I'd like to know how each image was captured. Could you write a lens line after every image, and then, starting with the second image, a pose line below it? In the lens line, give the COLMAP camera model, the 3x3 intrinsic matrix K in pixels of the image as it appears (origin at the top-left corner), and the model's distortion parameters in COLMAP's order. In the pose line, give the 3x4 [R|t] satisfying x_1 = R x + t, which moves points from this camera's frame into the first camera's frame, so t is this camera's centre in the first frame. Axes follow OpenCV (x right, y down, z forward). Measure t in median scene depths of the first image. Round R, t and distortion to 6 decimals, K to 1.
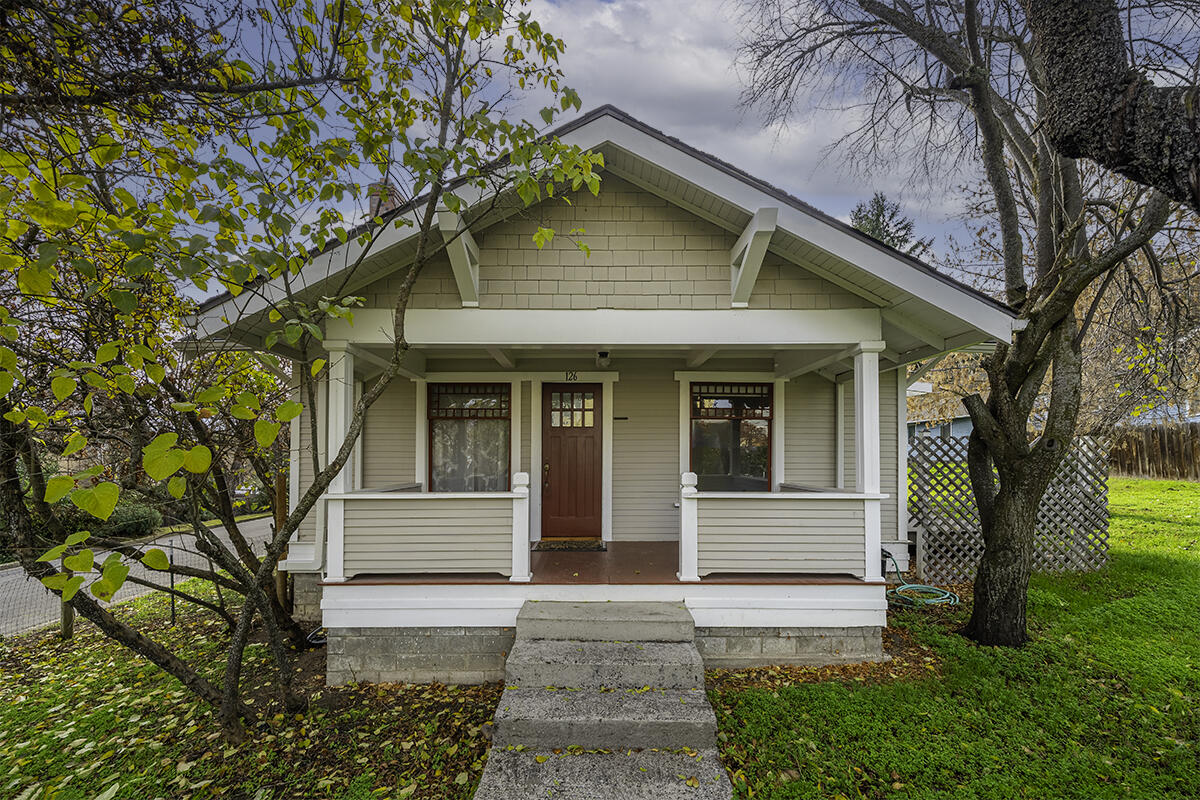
lens RADIAL K [[418.8, 0, 592.6], [0, 418.8, 444.6], [0, 0, 1]] dist [-0.001020, -0.000092]
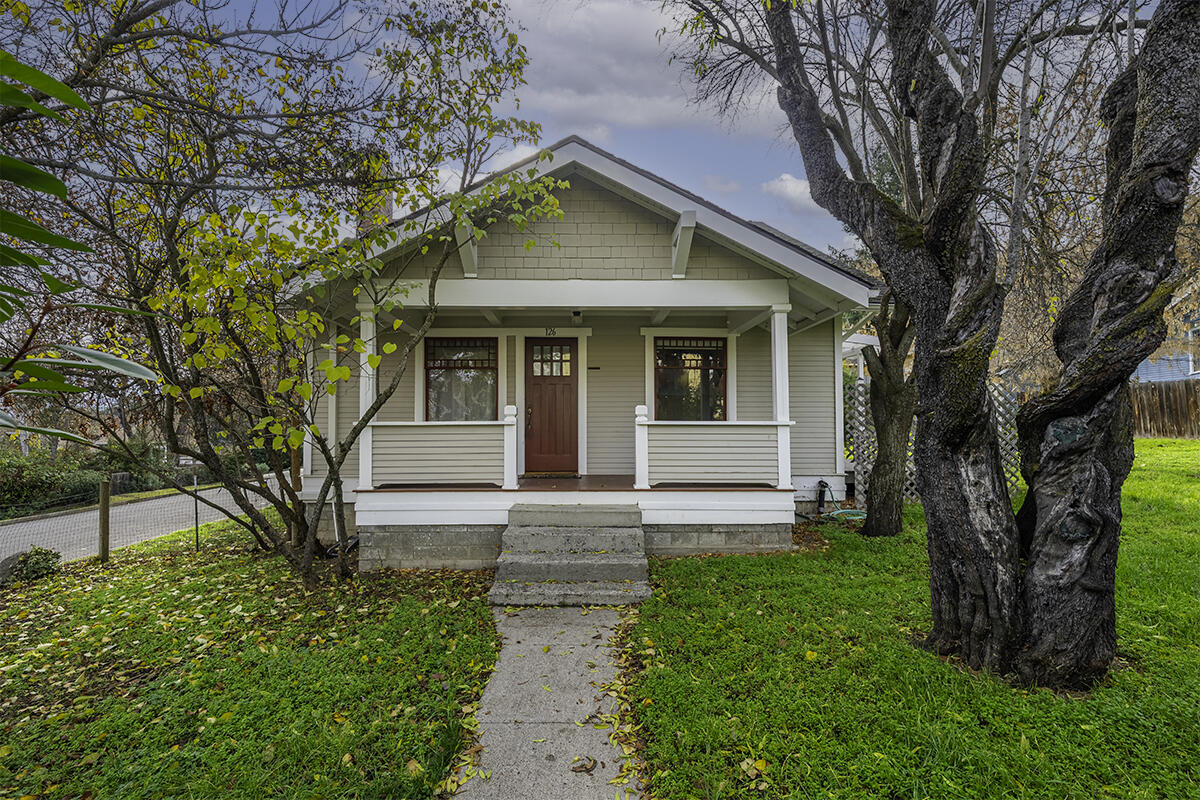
lens RADIAL K [[473.4, 0, 600.0], [0, 473.4, 400.0], [0, 0, 1]] dist [0.002027, 0.000231]
pose [[0.998964, -0.006836, 0.045001, 0.037583], [0.007847, 0.999720, -0.022327, 0.081845], [-0.044836, 0.022657, 0.998737, -0.450833]]
